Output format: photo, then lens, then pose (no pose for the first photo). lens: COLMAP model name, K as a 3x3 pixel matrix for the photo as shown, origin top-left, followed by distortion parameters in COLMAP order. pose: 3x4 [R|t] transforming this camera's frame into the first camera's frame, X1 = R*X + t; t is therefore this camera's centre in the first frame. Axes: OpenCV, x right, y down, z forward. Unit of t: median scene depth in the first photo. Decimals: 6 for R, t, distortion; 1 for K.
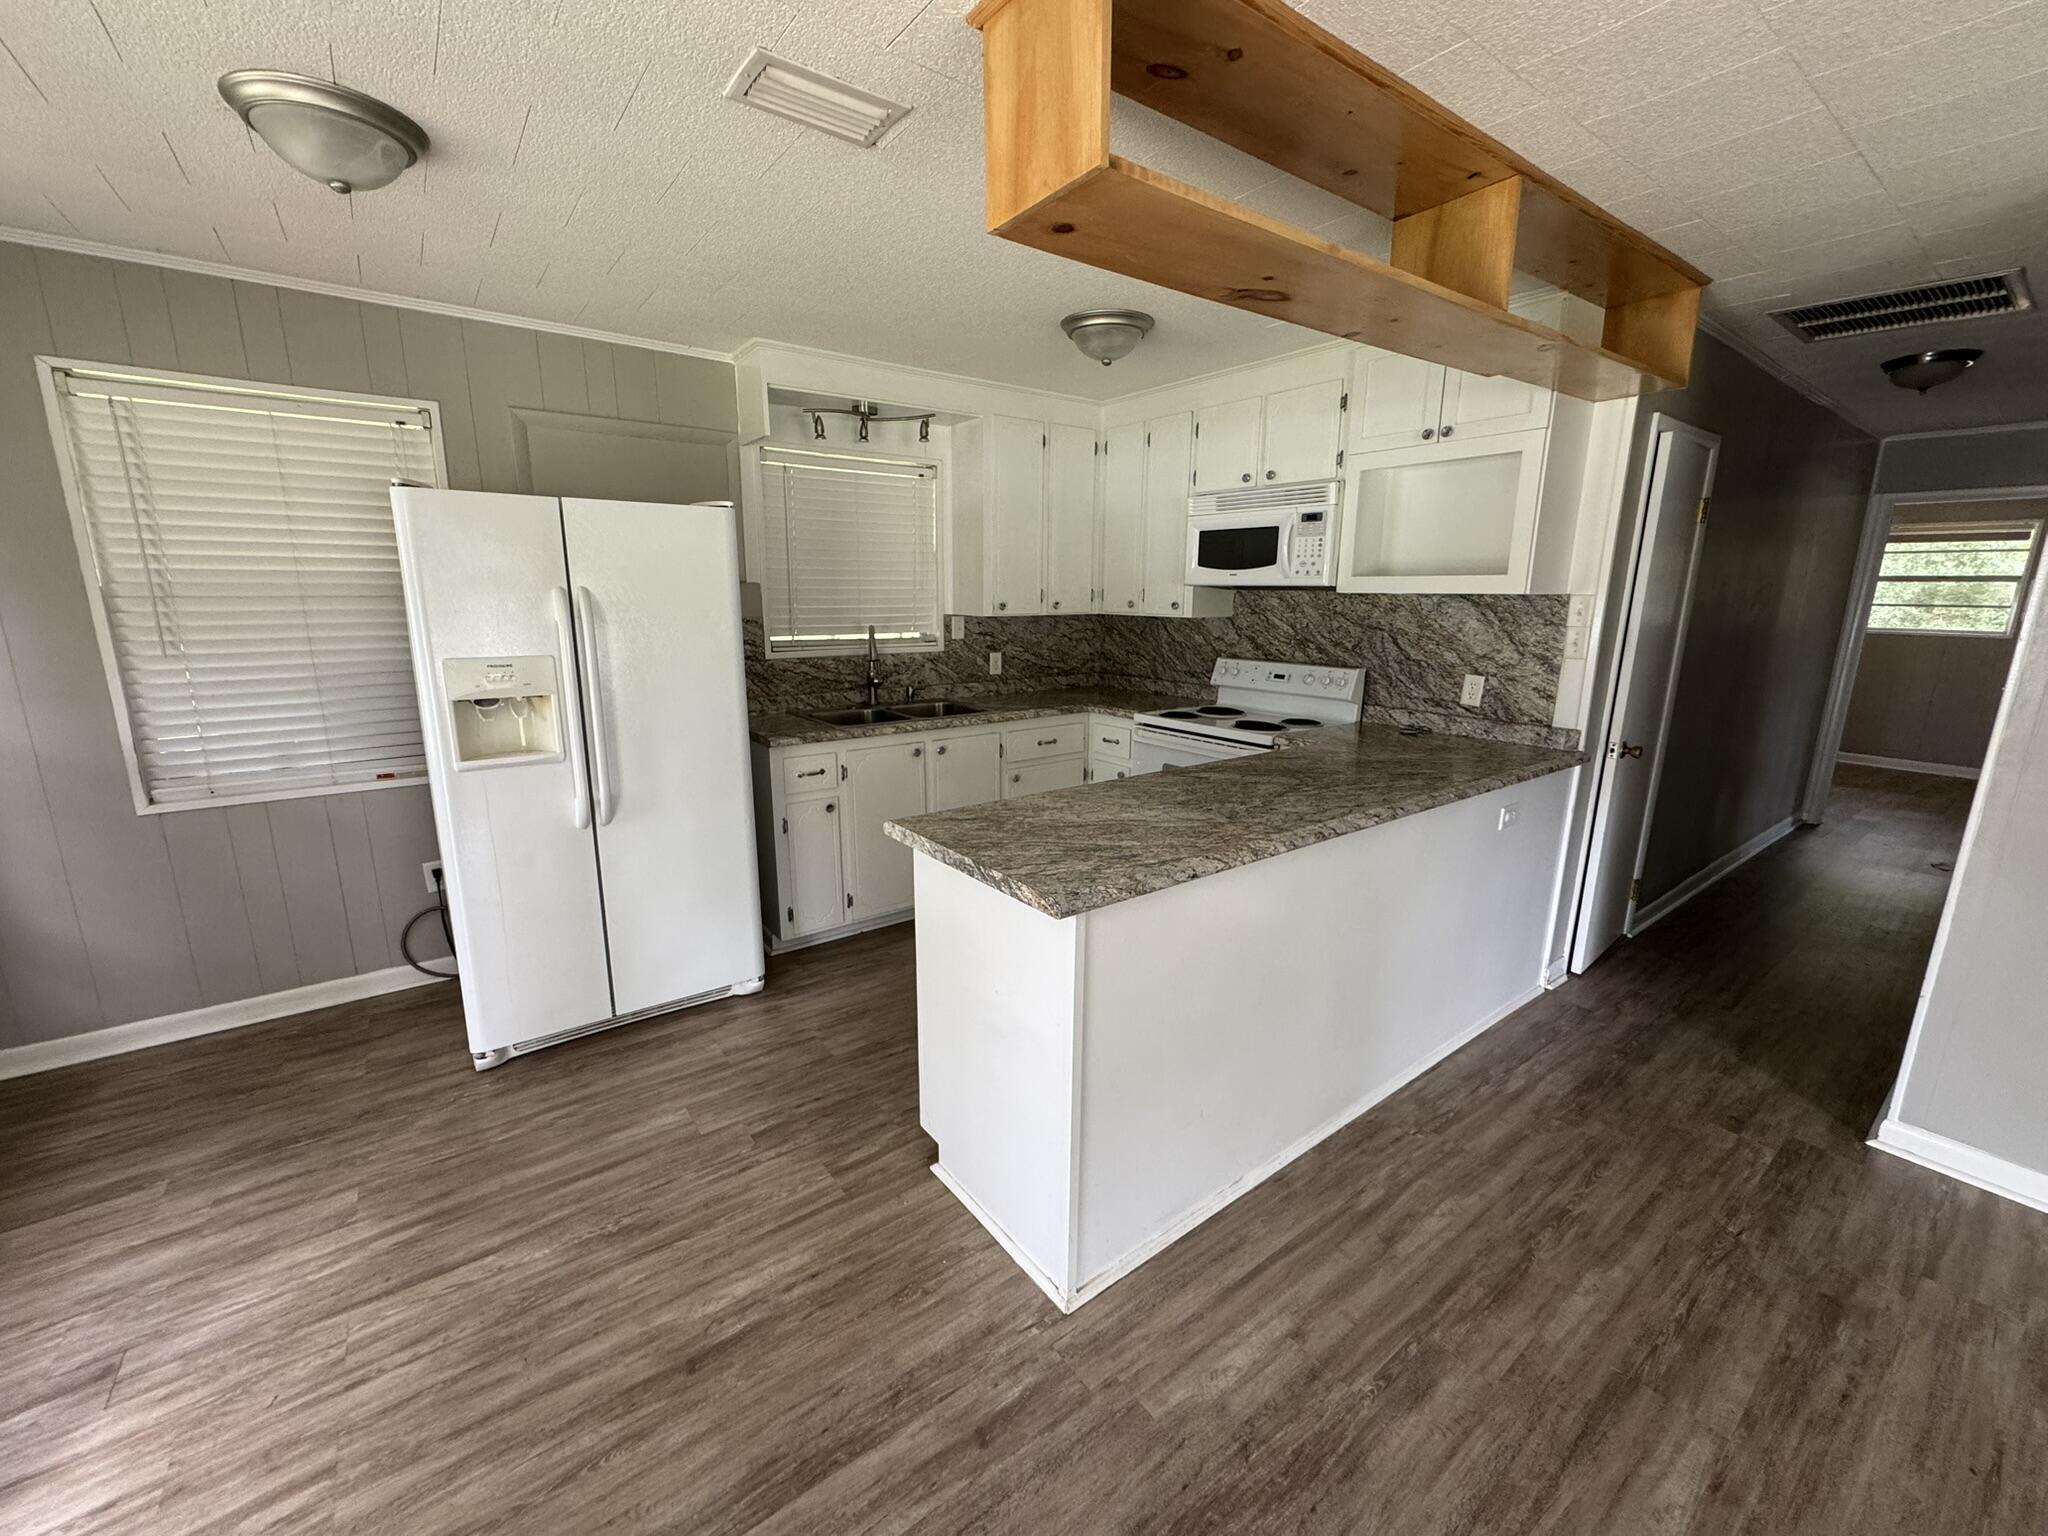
lens RADIAL K [[810.8, 0, 998.7], [0, 810.8, 761.2], [0, 0, 1]] dist [-0.004482, 0.001018]
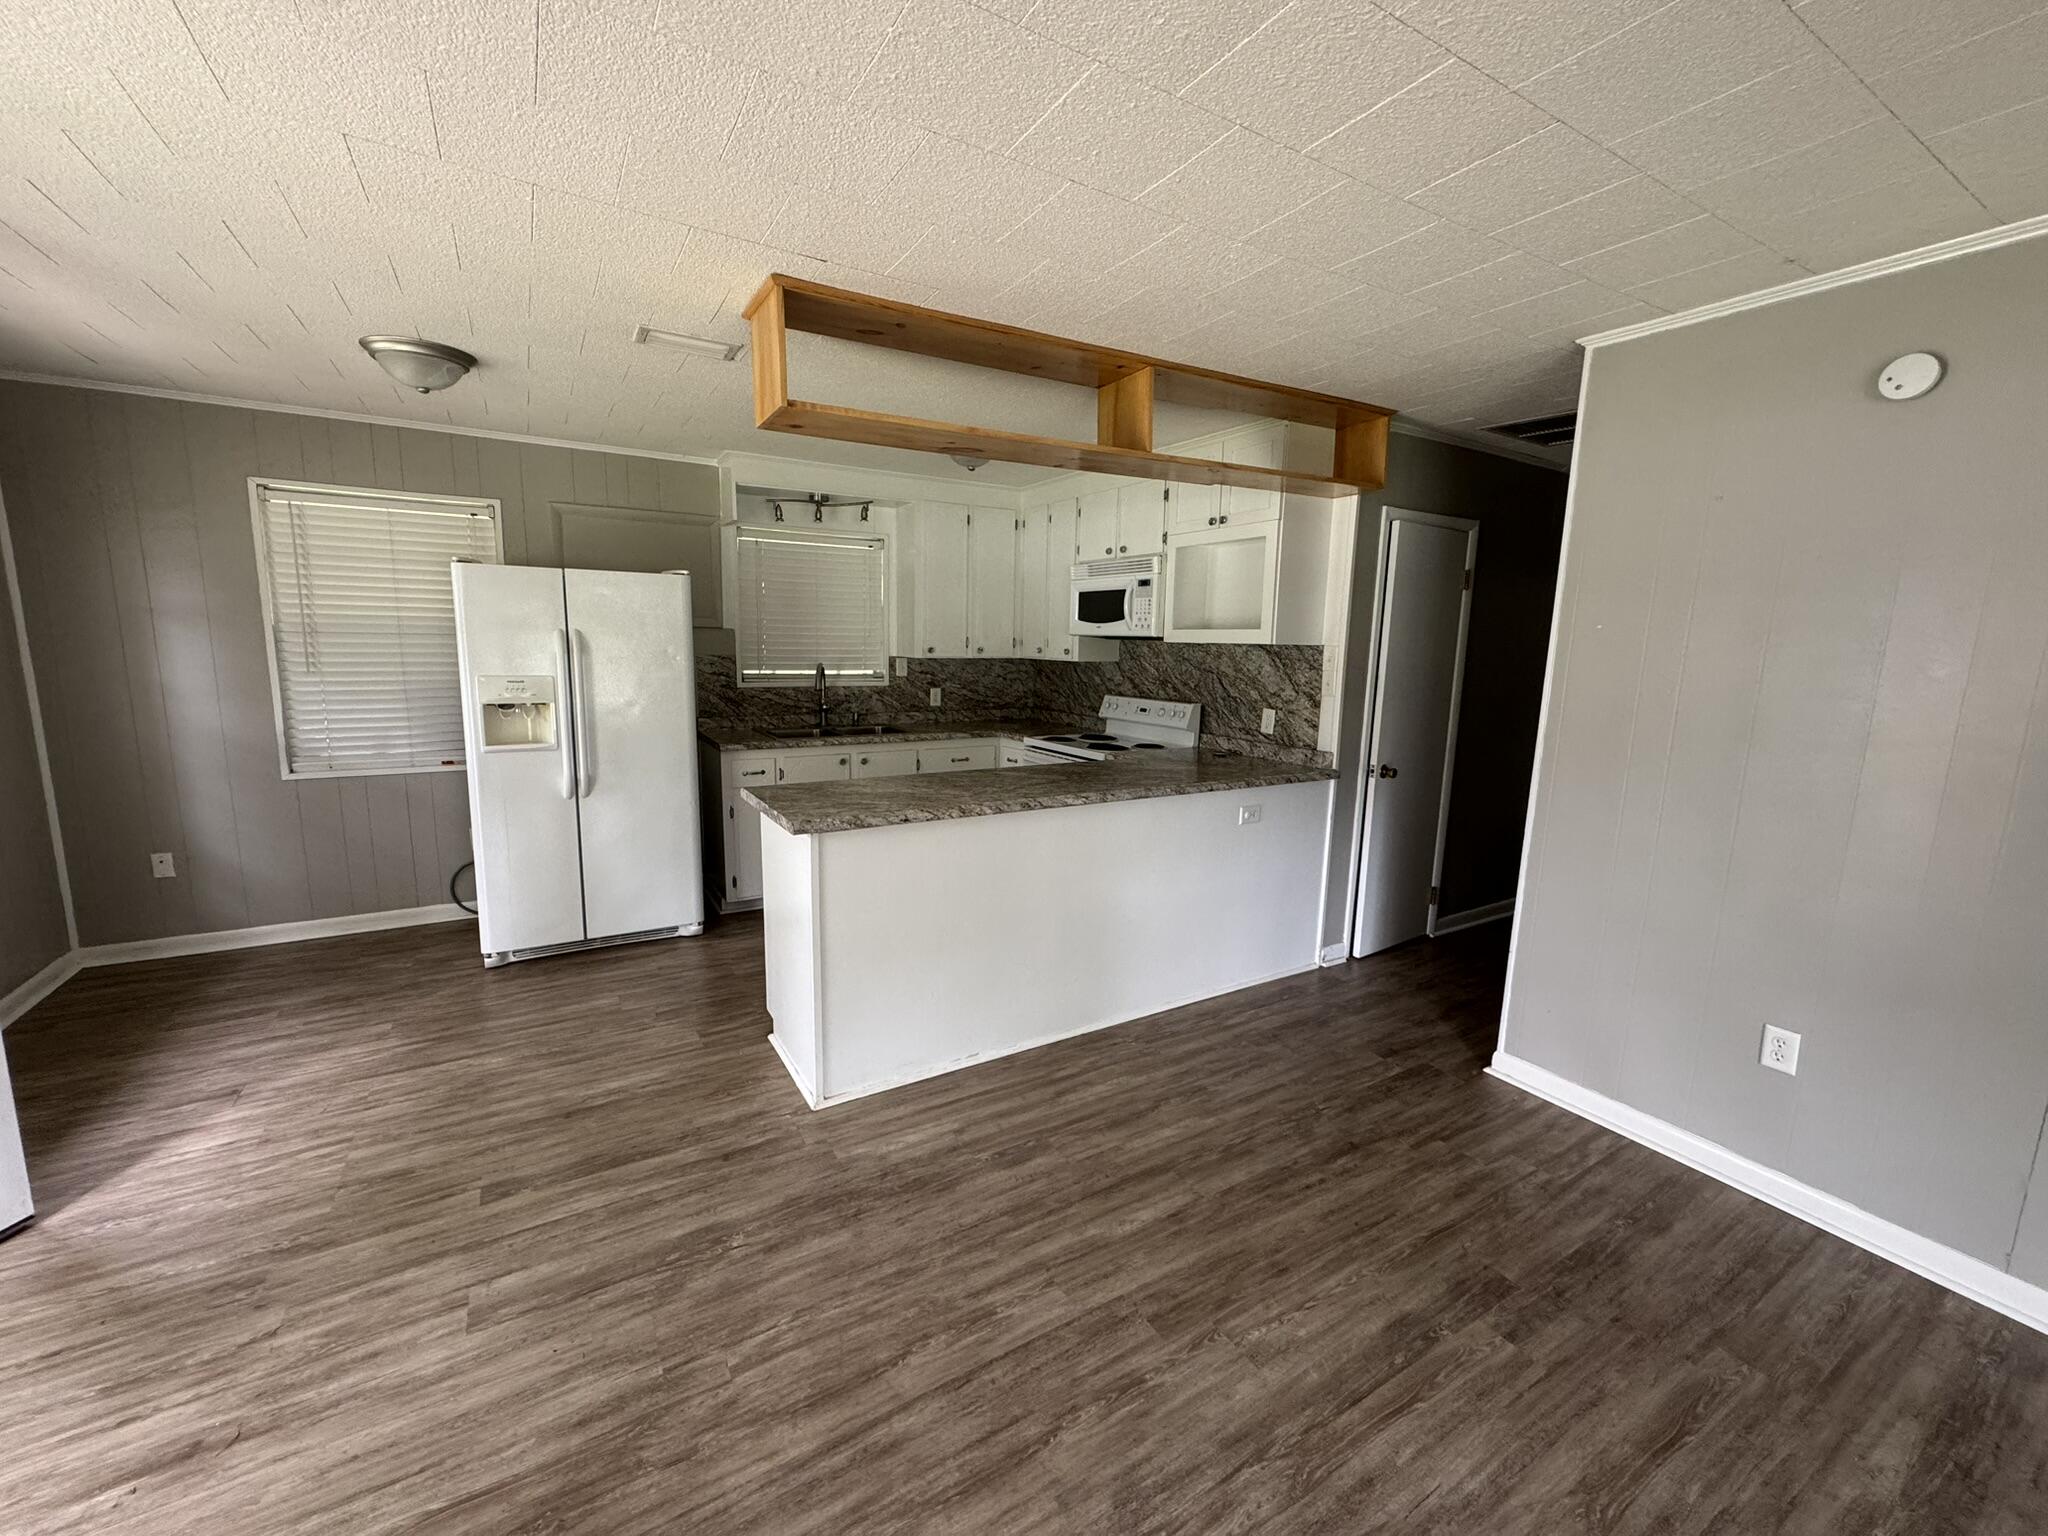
lens RADIAL K [[810.8, 0, 1003.2], [0, 810.8, 761.3], [0, 0, 1]] dist [-0.004482, 0.001018]
pose [[0.994913, 0.028683, -0.096564, 0.397768], [-0.034488, 0.997662, -0.058996, 0.080246], [0.094646, 0.062026, 0.993577, -0.354842]]
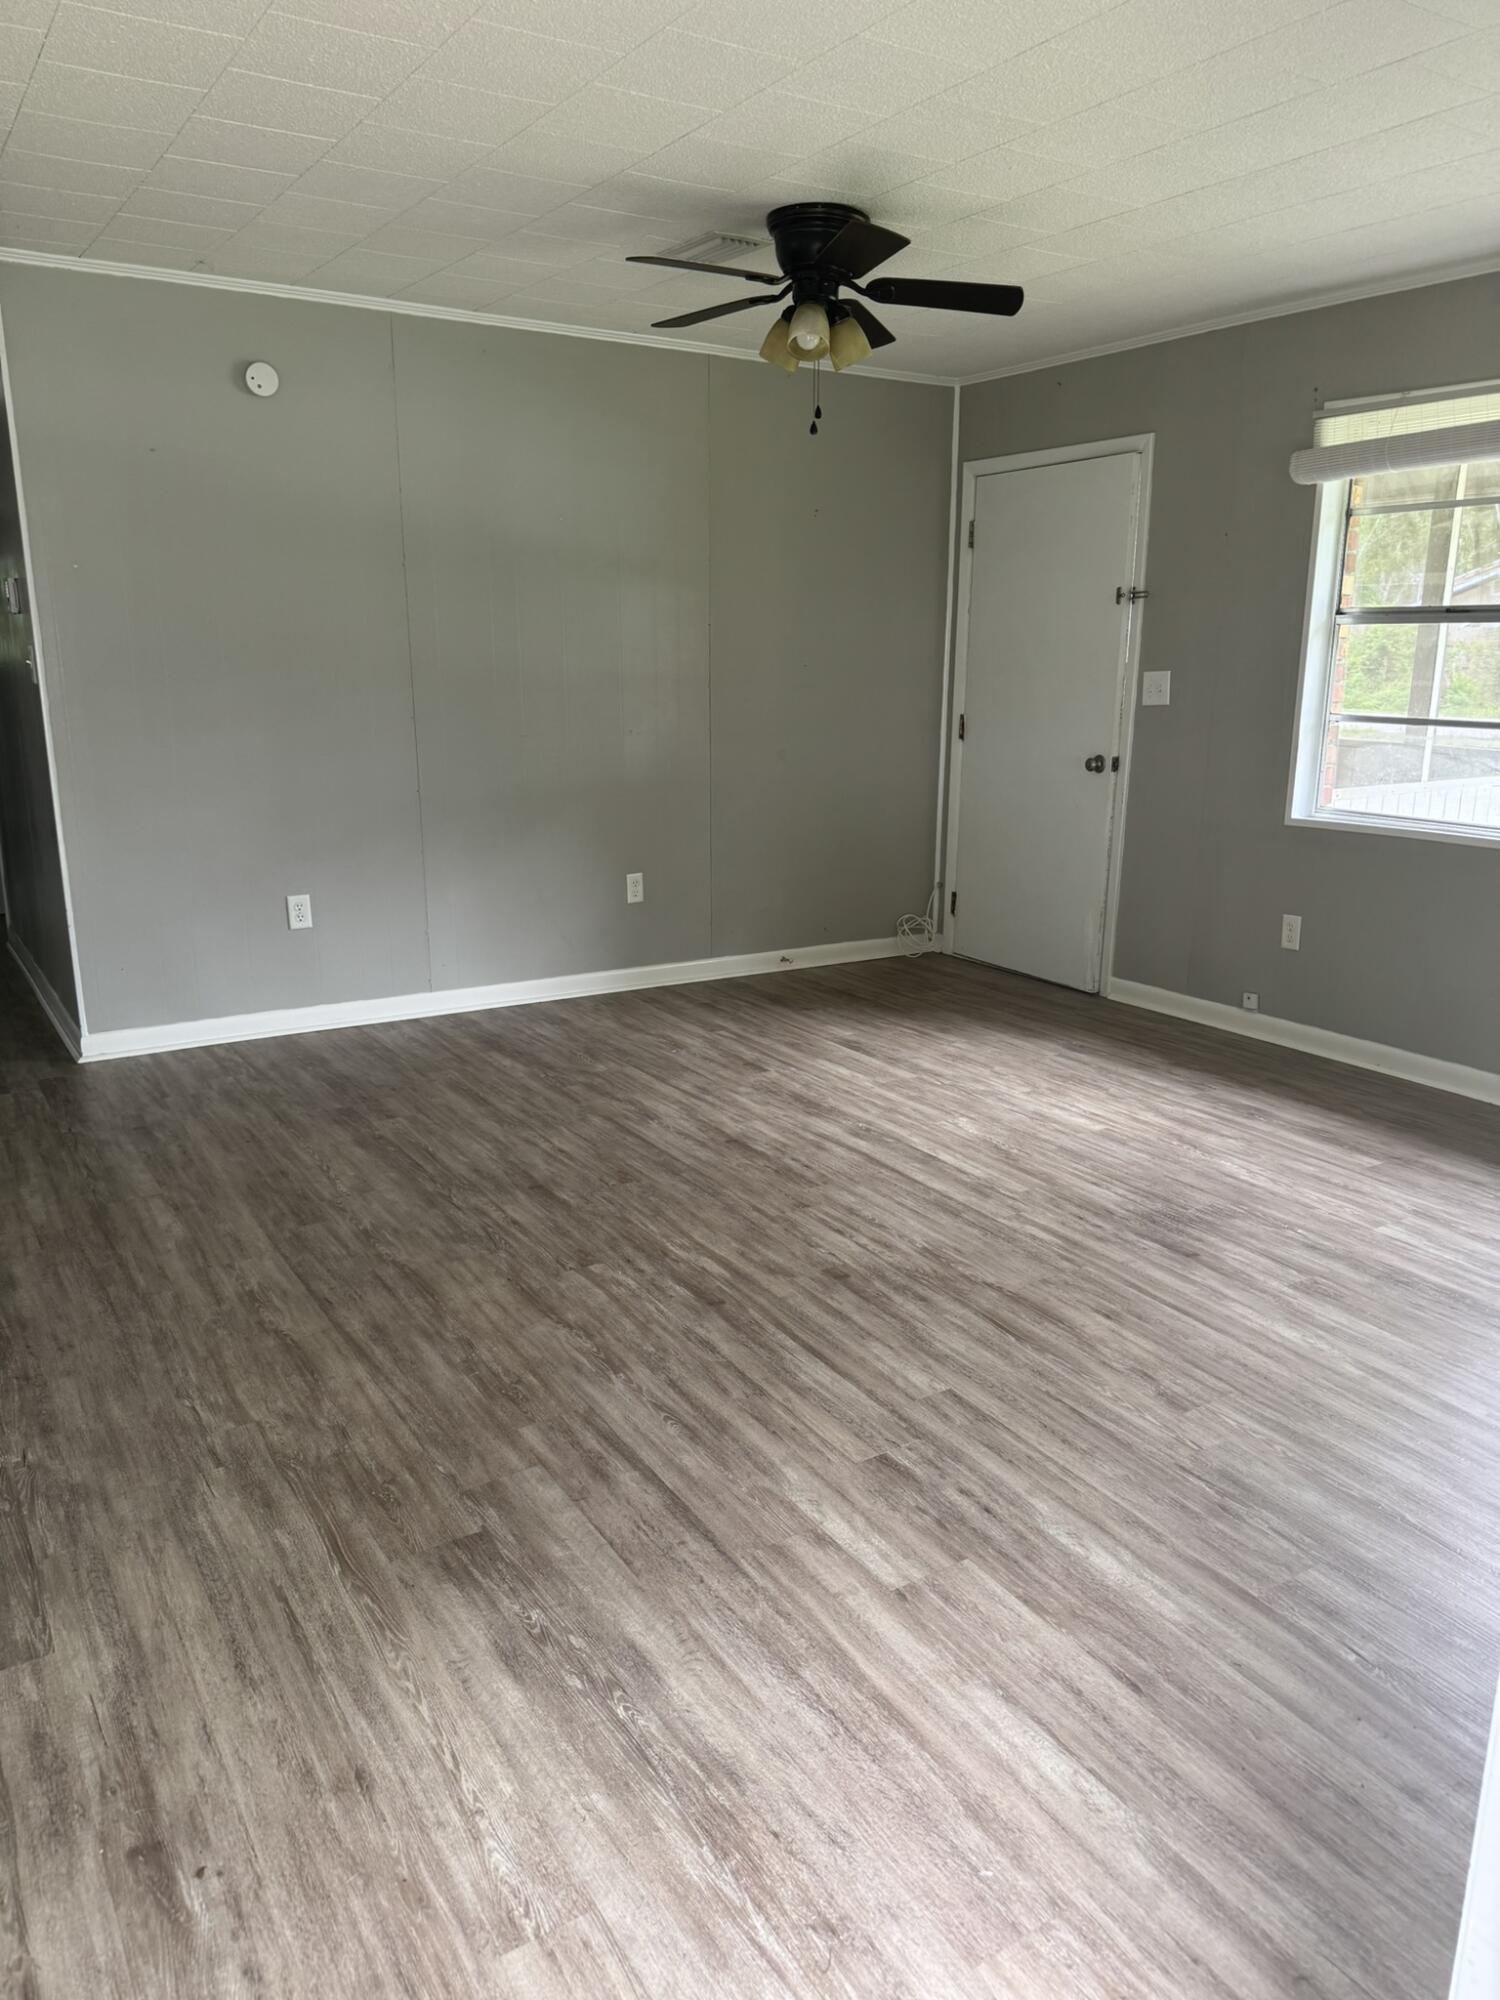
lens RADIAL K [[1430.8, 0, 806.0], [0, 1430.8, 984.3], [0, 0, 1]] dist [0.056725, -0.071494]
pose [[0.038169, -0.236964, 0.970768, -0.832012], [0.205633, 0.952547, 0.224431, 0.104331], [-0.977885, 0.191056, 0.085085, -0.216325]]
